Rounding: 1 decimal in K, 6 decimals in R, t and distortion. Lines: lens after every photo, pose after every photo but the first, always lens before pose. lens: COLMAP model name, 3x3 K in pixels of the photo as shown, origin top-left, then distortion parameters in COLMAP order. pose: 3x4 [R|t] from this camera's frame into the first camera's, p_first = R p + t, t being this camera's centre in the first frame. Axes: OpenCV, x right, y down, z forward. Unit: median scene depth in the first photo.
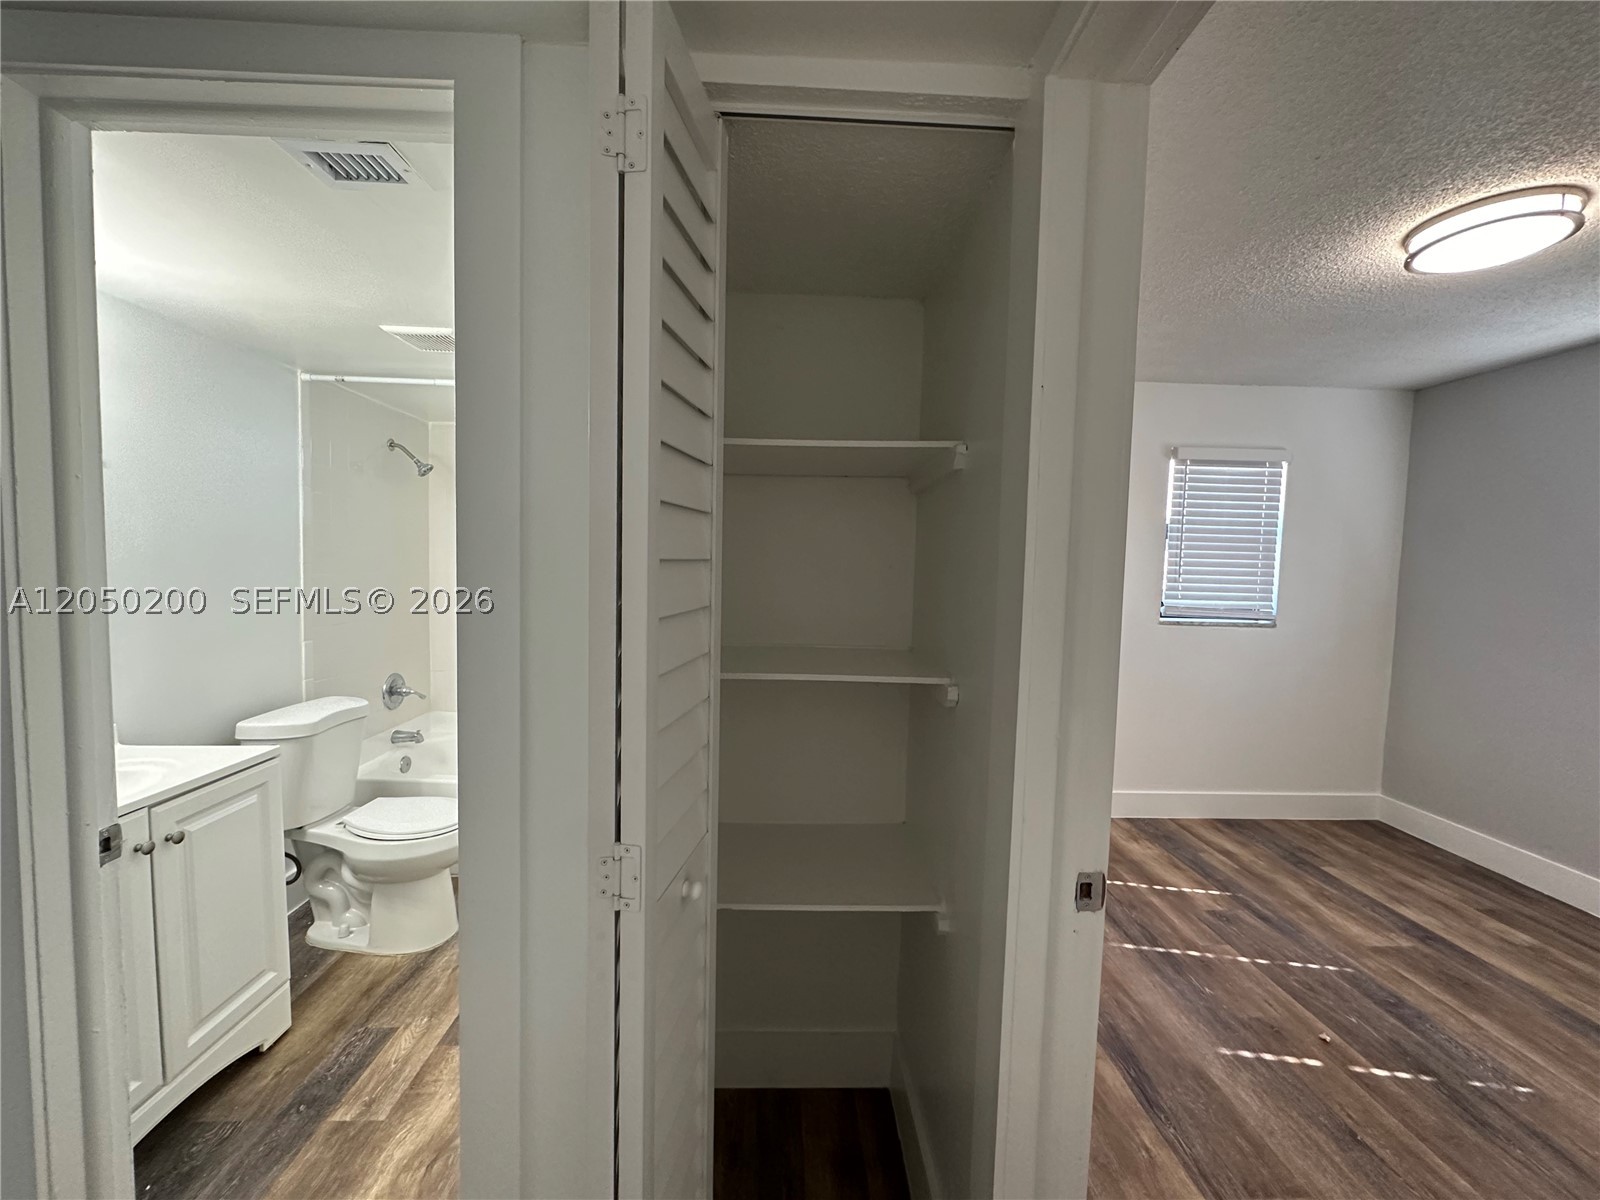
lens RADIAL K [[637.4, 0, 796.3], [0, 637.4, 597.5], [0, 0, 1]] dist [-0.004630, 0.001344]
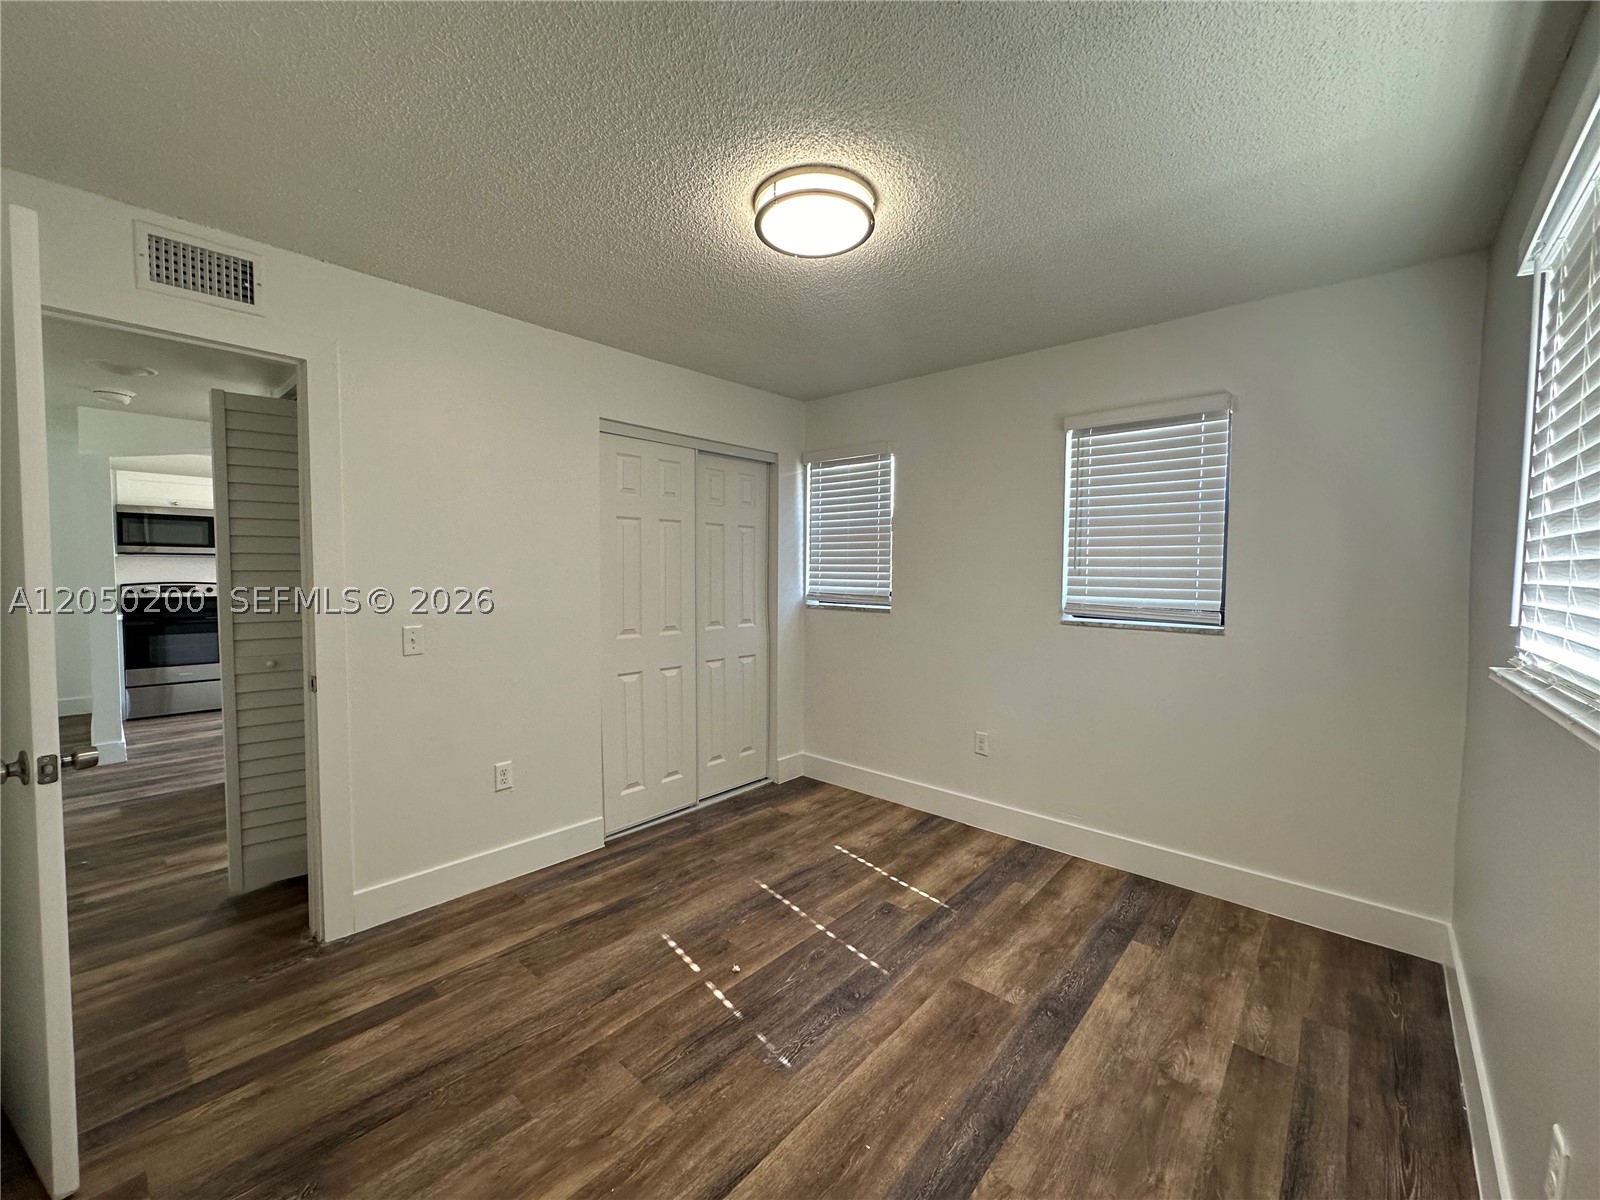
lens RADIAL K [[637.4, 0, 799.4], [0, 637.4, 597.9], [0, 0, 1]] dist [-0.004630, 0.001344]
pose [[0.725661, 0.014005, -0.687910, 1.505542], [-0.031588, 0.999417, -0.012974, 0.047852], [0.687327, 0.031144, 0.725680, 0.219051]]
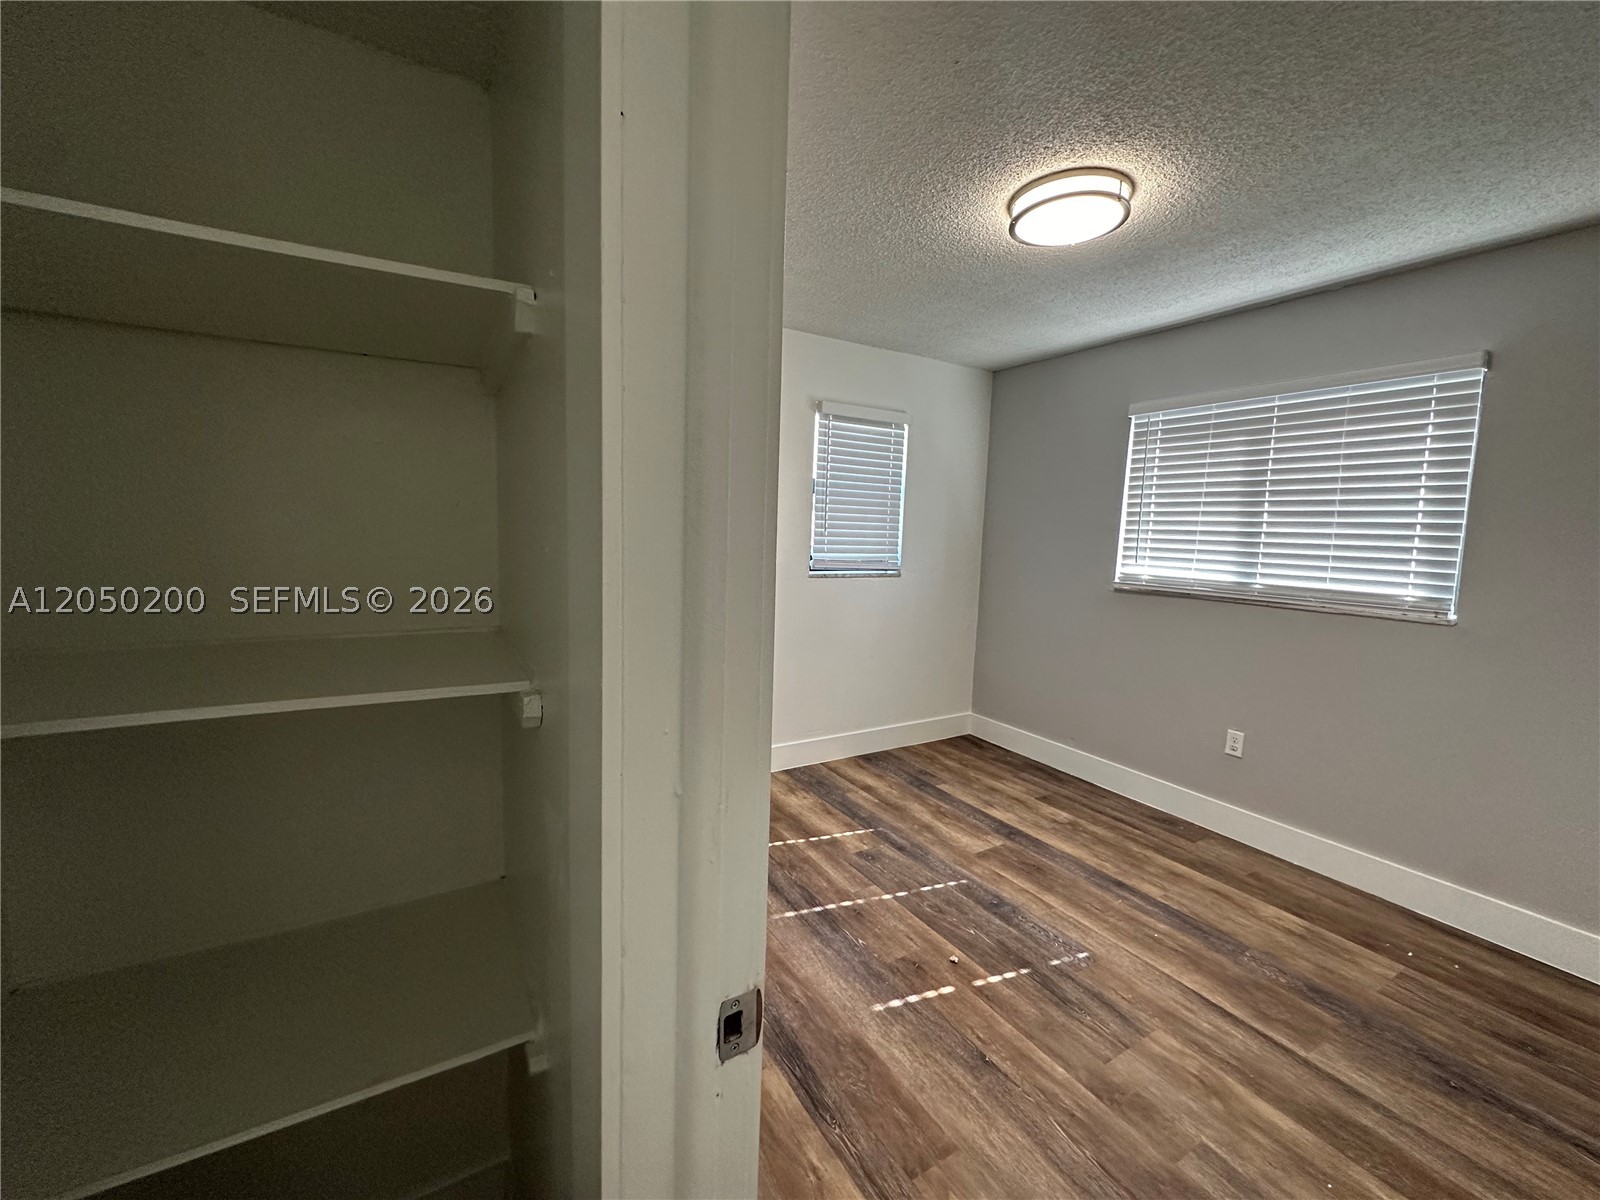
lens RADIAL K [[637.4, 0, 794.6], [0, 637.4, 597.5], [0, 0, 1]] dist [-0.004630, 0.001344]
pose [[0.876247, -0.050715, 0.479185, 0.102433], [0.019955, 0.997412, 0.069072, 0.004776], [-0.481448, -0.050962, 0.874992, 0.199558]]
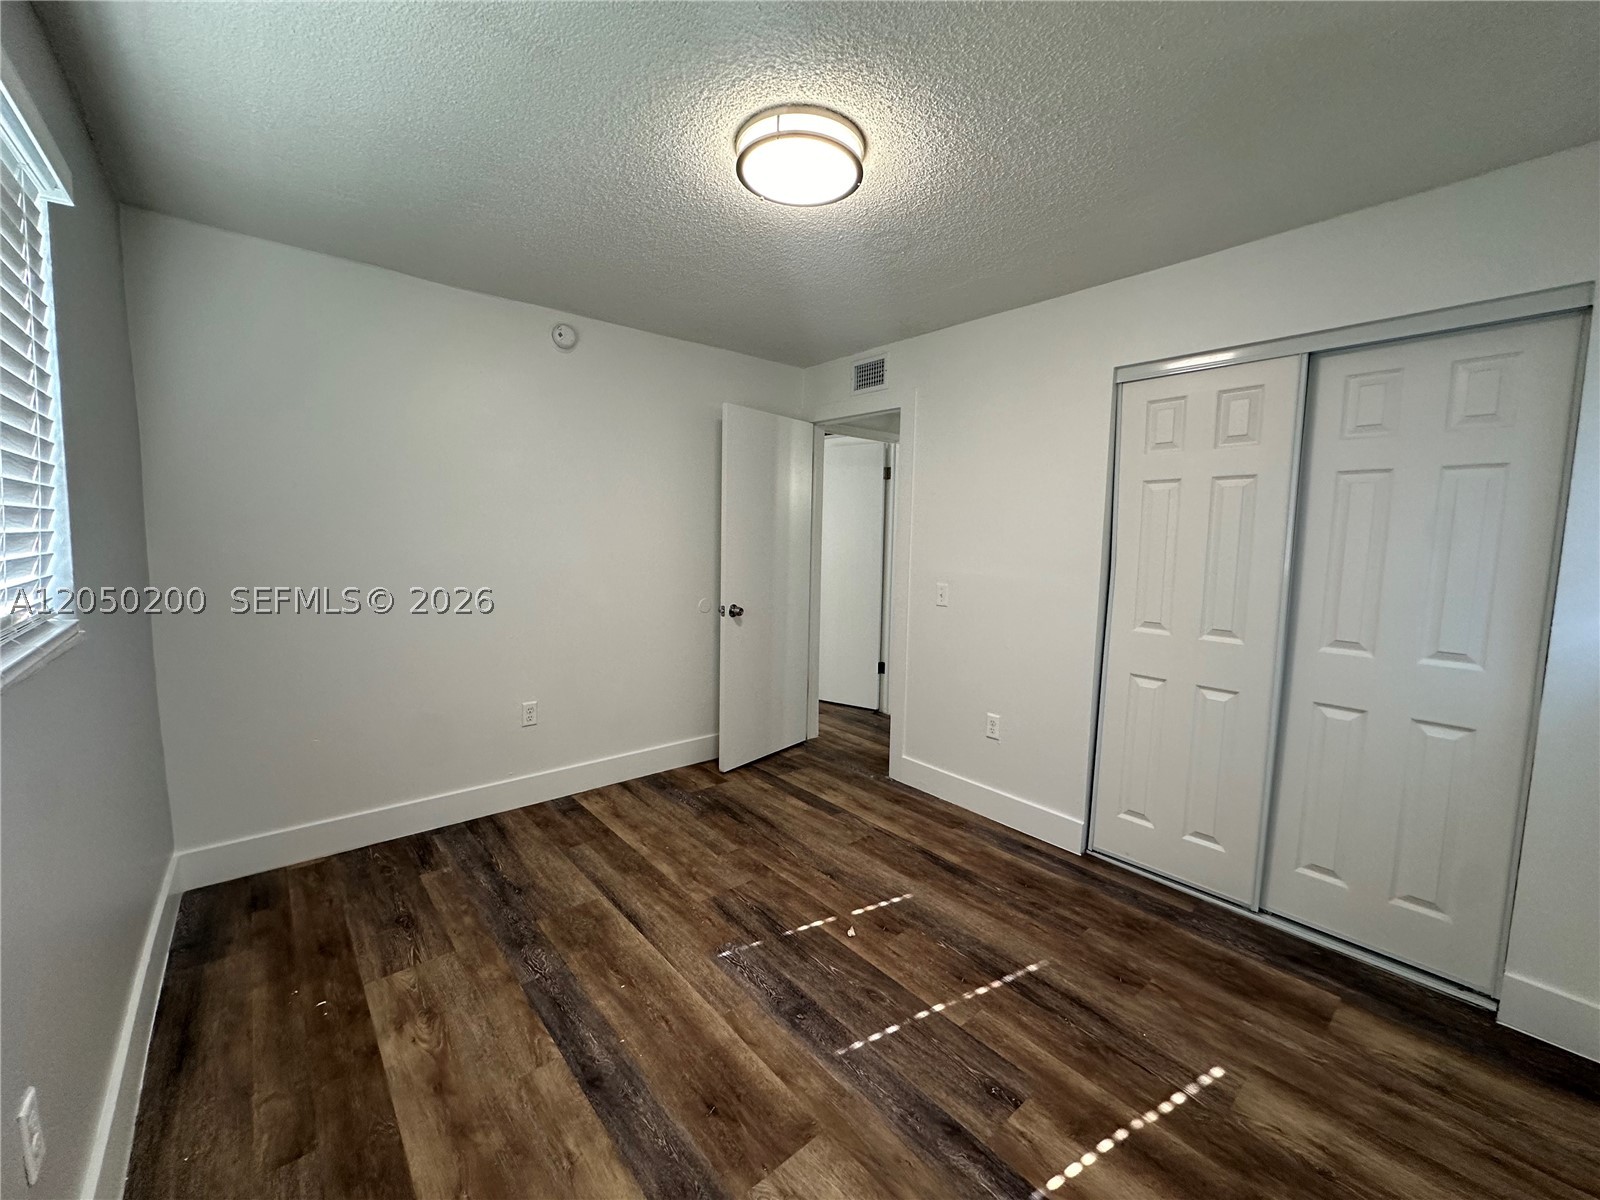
lens RADIAL K [[637.4, 0, 795.3], [0, 637.4, 597.2], [0, 0, 1]] dist [-0.004630, 0.001344]
pose [[-0.782787, 0.019627, -0.621980, 1.443128], [-0.076618, 0.988858, 0.127632, -0.032413], [0.617554, 0.147564, -0.772562, 1.552262]]
